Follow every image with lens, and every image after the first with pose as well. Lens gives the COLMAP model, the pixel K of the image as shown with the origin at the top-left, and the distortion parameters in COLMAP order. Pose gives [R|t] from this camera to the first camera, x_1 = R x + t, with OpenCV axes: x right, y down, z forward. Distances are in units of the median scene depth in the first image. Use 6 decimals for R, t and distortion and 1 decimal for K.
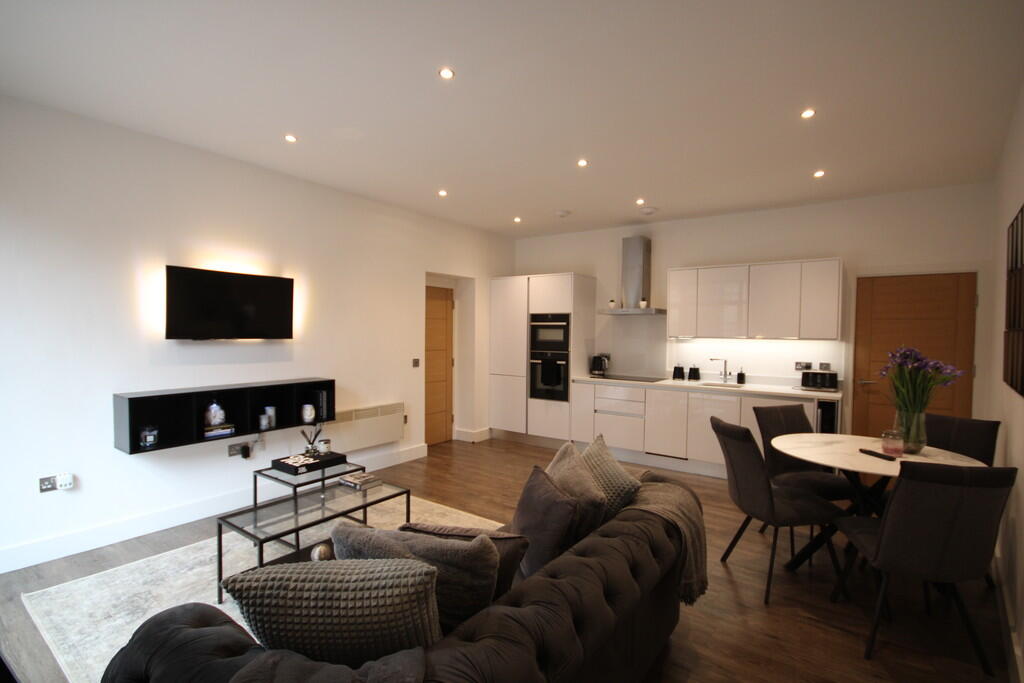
lens RADIAL K [[478.9, 0, 512.0], [0, 478.9, 341.5], [0, 0, 1]] dist [-0.000540, -0.000023]
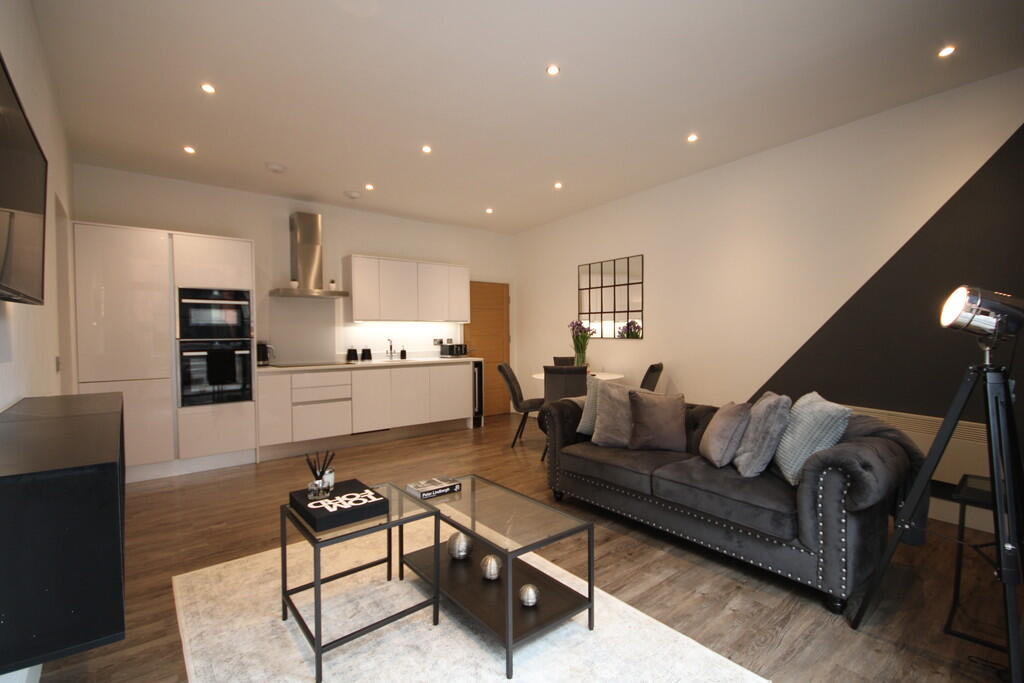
lens RADIAL K [[478.9, 0, 512.0], [0, 478.9, 341.5], [0, 0, 1]] dist [-0.000540, -0.000023]
pose [[0.244023, -0.035777, 0.969109, -0.585740], [0.018118, 0.999313, 0.032330, 0.008689], [-0.969600, 0.009669, 0.244503, 0.406051]]
